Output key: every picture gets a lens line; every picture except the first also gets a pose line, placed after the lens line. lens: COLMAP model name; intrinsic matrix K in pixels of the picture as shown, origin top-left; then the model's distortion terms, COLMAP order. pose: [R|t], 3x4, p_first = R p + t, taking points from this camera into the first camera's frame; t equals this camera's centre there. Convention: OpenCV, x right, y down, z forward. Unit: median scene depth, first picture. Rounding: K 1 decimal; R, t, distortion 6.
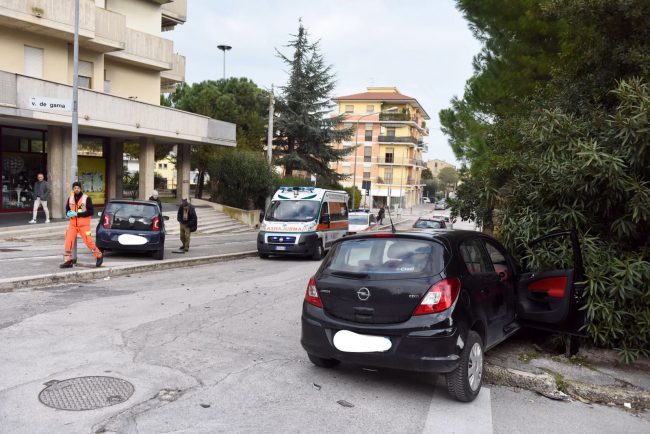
lens RADIAL K [[521.2, 0, 325.0], [0, 521.2, 217.0], [0, 0, 1]] dist [-0.013013, -0.004068]
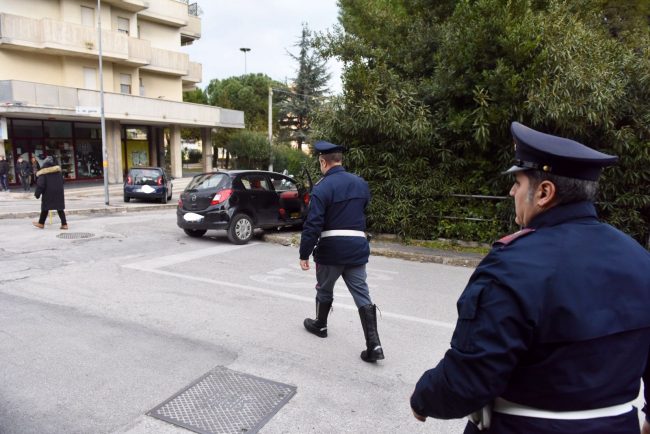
lens RADIAL K [[449.2, 0, 325.0], [0, 449.2, 217.0], [0, 0, 1]] dist [-0.045444, -0.002779]
pose [[0.995957, -0.018964, -0.087803, 0.171800], [0.025107, 0.997274, 0.069391, 0.023391], [0.086247, -0.071315, 0.993718, -0.186641]]
